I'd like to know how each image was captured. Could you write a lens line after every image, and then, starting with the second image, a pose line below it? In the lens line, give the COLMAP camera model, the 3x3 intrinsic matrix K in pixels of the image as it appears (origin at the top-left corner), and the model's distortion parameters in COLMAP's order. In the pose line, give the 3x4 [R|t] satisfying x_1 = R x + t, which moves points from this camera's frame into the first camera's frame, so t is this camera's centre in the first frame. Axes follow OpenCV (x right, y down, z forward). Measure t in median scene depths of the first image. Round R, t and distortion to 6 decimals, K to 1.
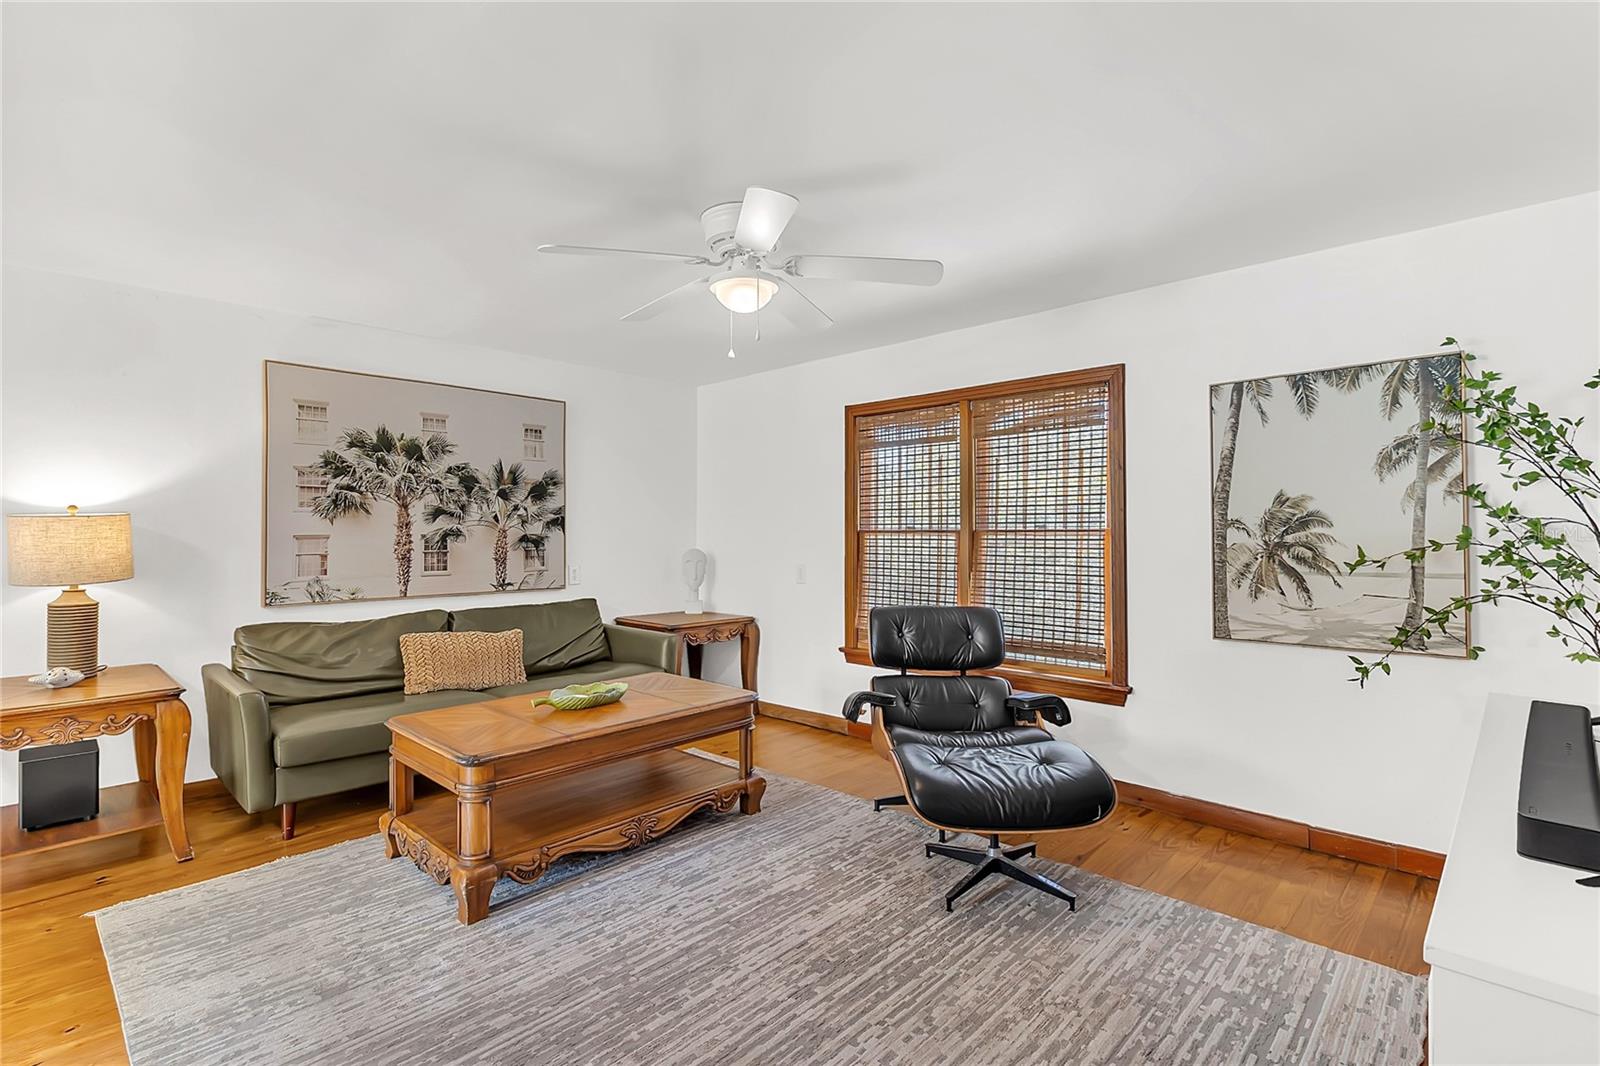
lens RADIAL K [[747.3, 0, 792.9], [0, 747.3, 524.7], [0, 0, 1]] dist [-0.001171, -0.000551]
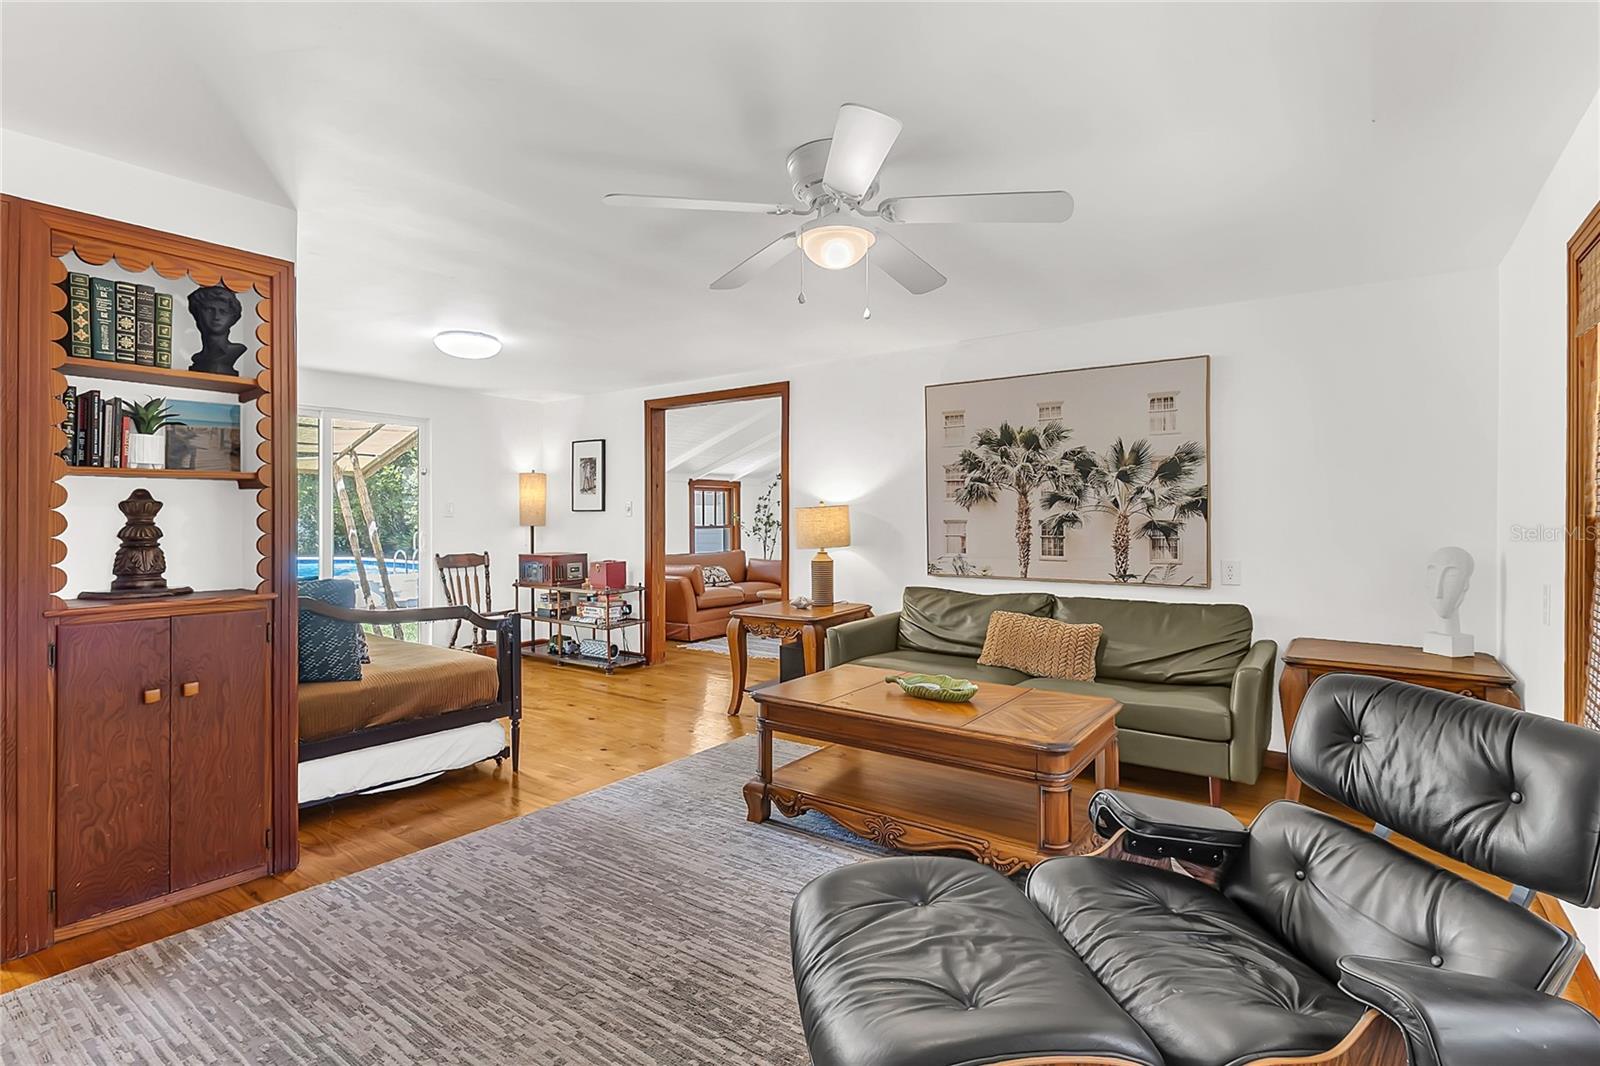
lens RADIAL K [[747.3, 0, 792.9], [0, 747.3, 524.7], [0, 0, 1]] dist [-0.001171, -0.000551]
pose [[0.144494, 0.013214, -0.989417, 0.531628], [0.011177, 0.999825, 0.014985, -0.000094], [0.989443, -0.013224, 0.144321, 0.551637]]
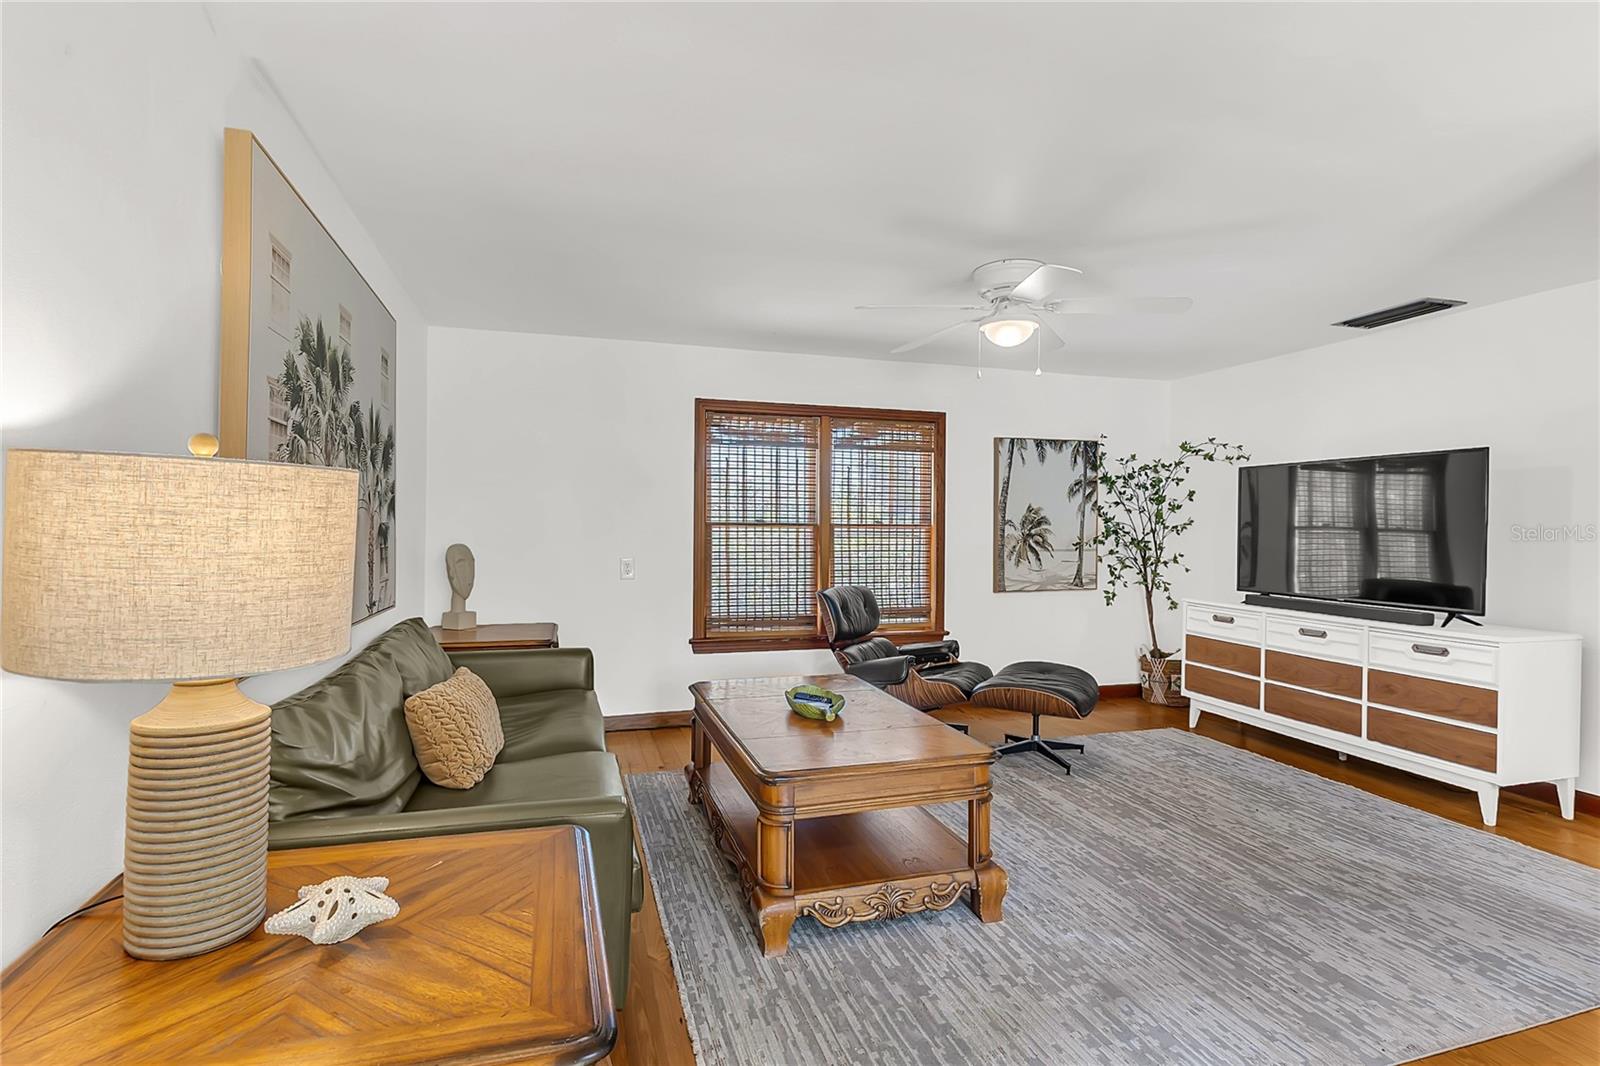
lens RADIAL K [[756.5, 0, 773.7], [0, 756.5, 532.3], [0, 0, 1]] dist [-0.000175, -0.000588]
pose [[0.502678, -0.000445, 0.864474, -0.897623], [-0.017967, 0.999778, 0.010962, 0.009081], [-0.864287, -0.021043, 0.502559, 0.472362]]
